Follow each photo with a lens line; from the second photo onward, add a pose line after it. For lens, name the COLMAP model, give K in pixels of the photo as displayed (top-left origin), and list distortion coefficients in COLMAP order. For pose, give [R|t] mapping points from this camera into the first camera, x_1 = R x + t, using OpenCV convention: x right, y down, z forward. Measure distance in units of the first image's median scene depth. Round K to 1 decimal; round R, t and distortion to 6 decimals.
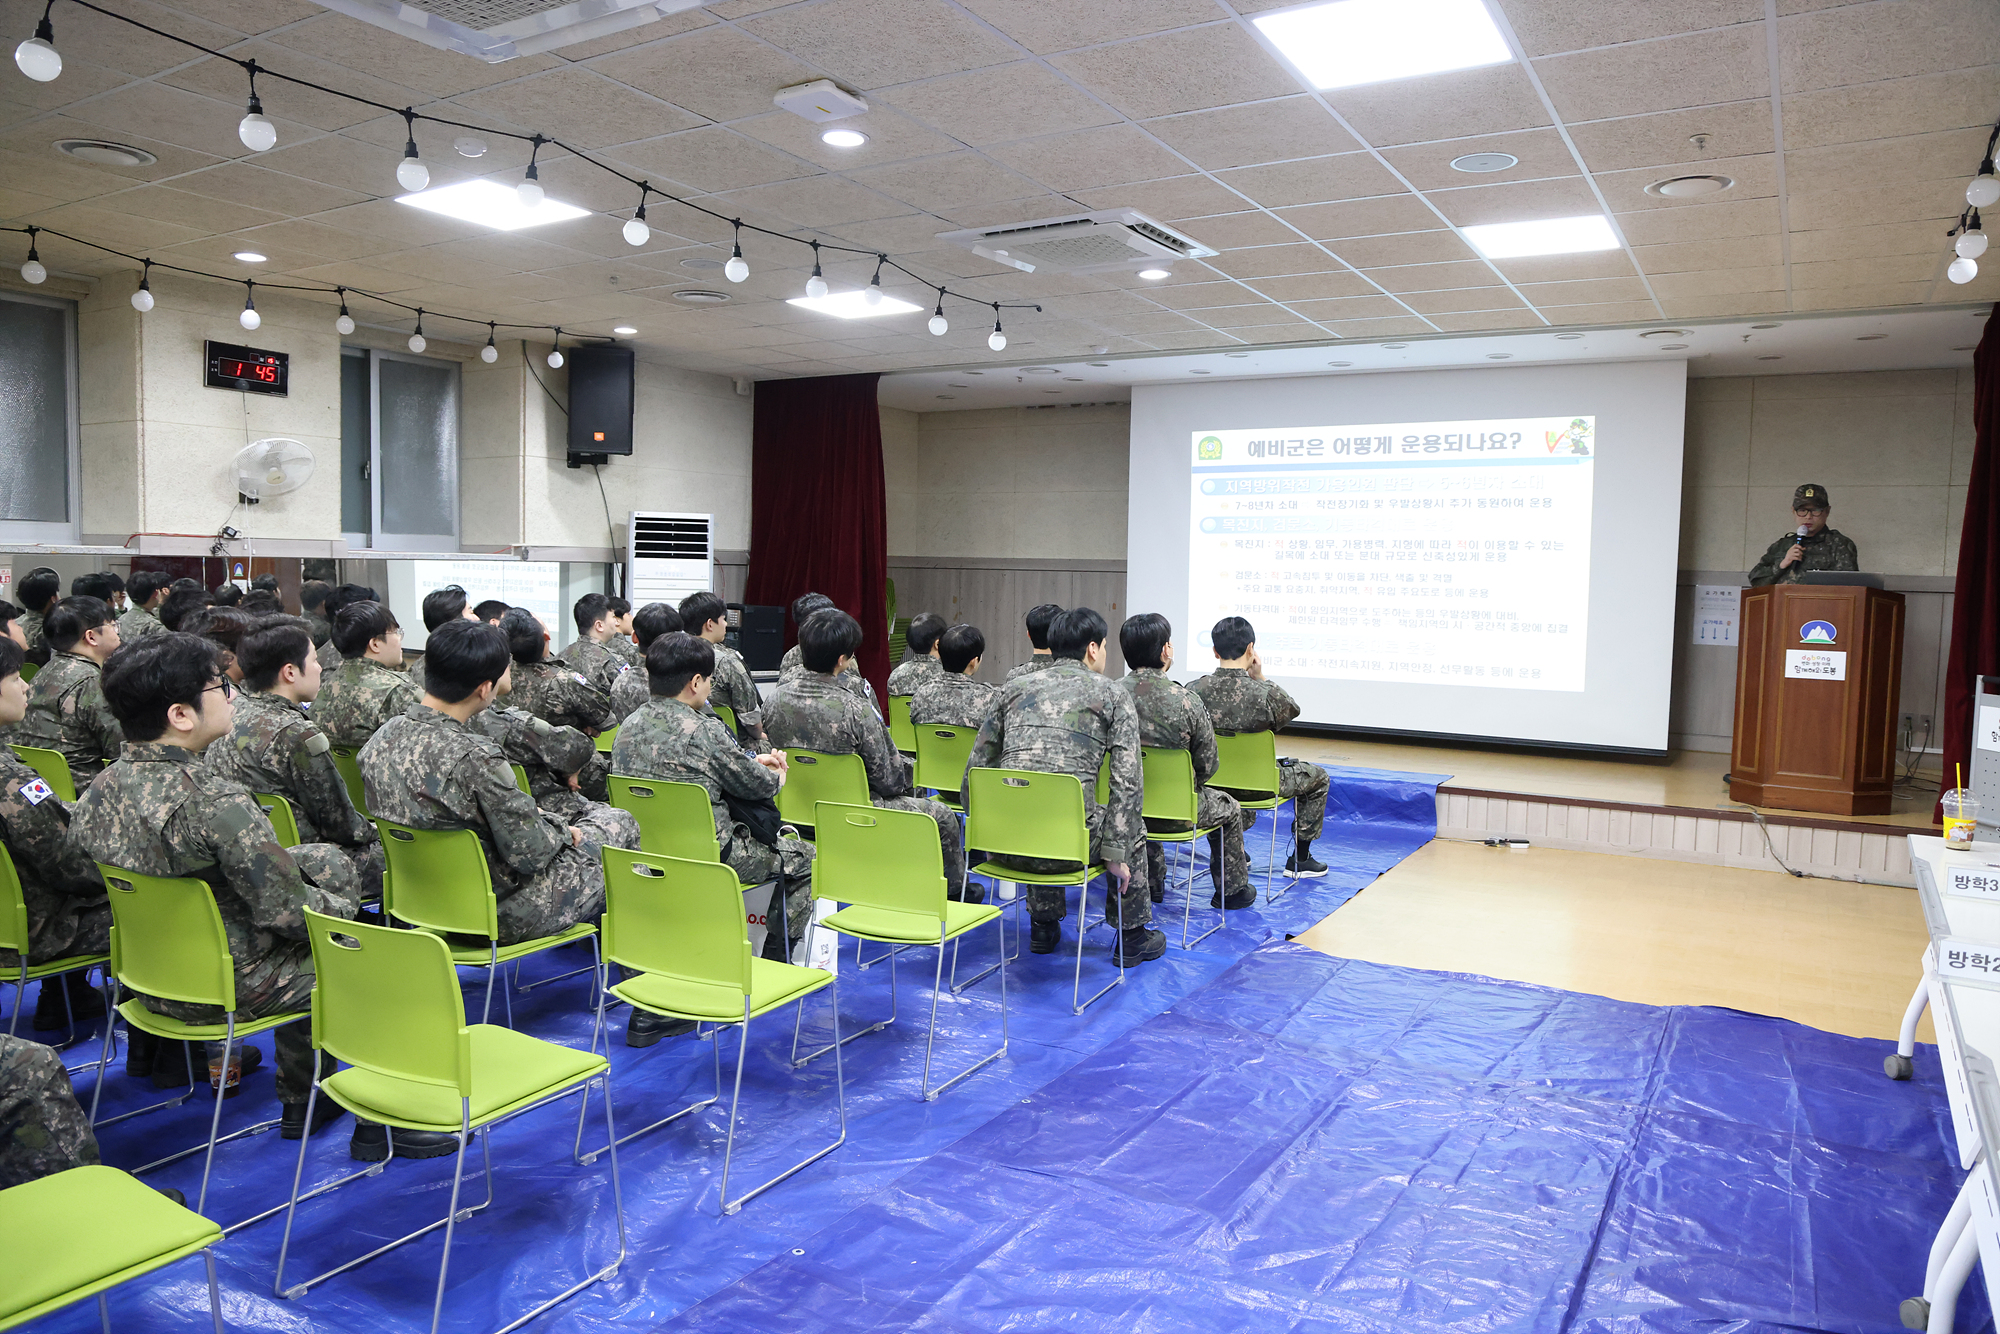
lens RADIAL K [[1428.5, 0, 1000.0], [0, 1428.5, 667.0], [0, 0, 1]] dist [-0.002810, -0.000627]
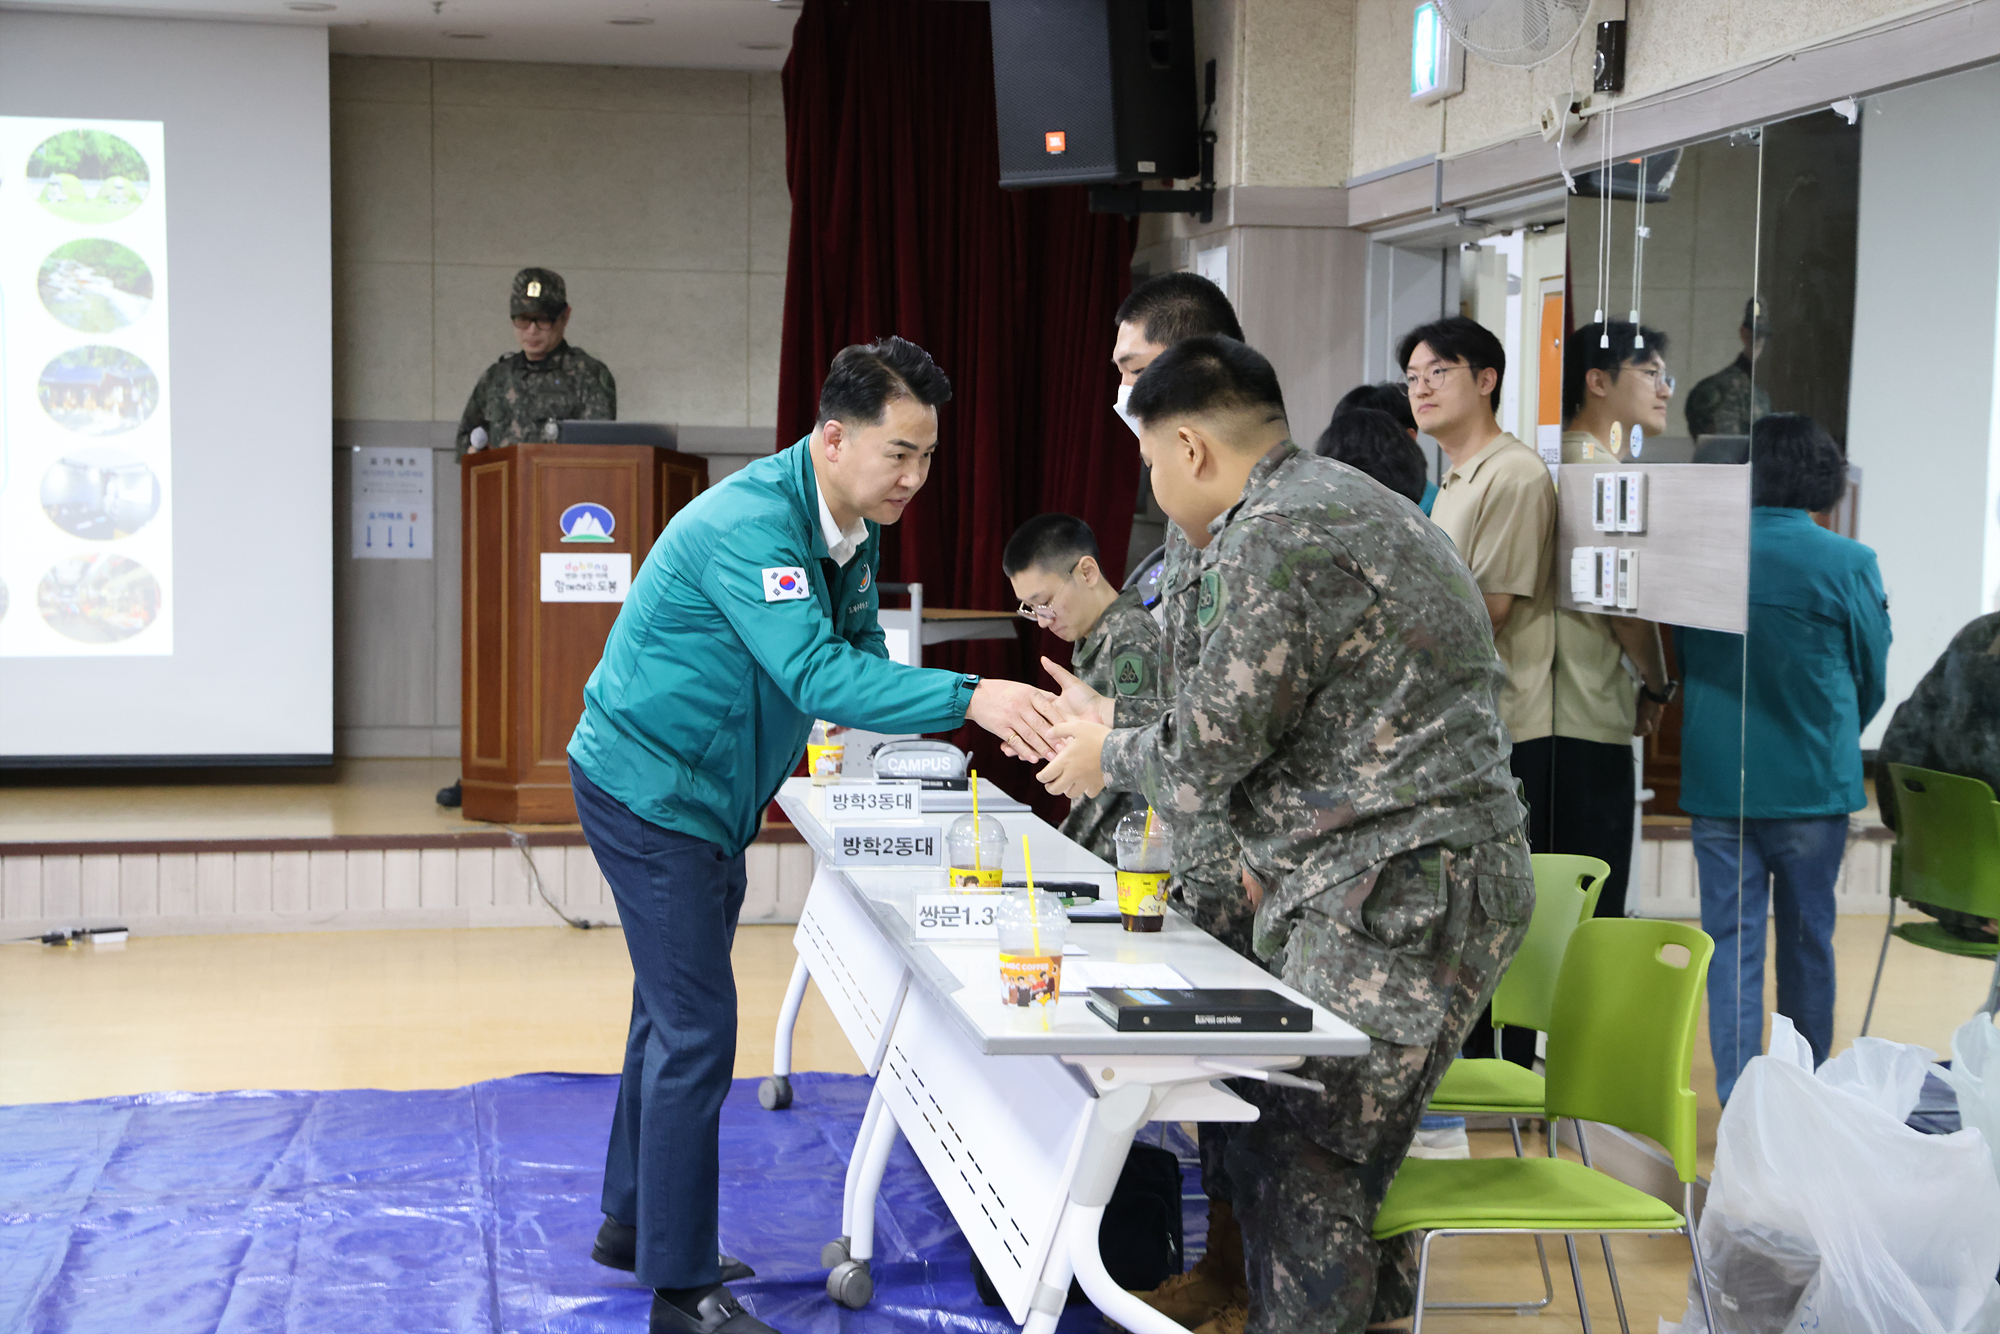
lens RADIAL K [[3647.7, 0, 1000.0], [0, 3647.7, 667.0], [0, 0, 1]] dist [0.047089, 0.082663]
pose [[0.783370, -0.041706, 0.620155, -0.216355], [0.041755, 0.999023, 0.014441, 0.018715], [-0.620151, 0.014582, 0.784347, -0.272473]]
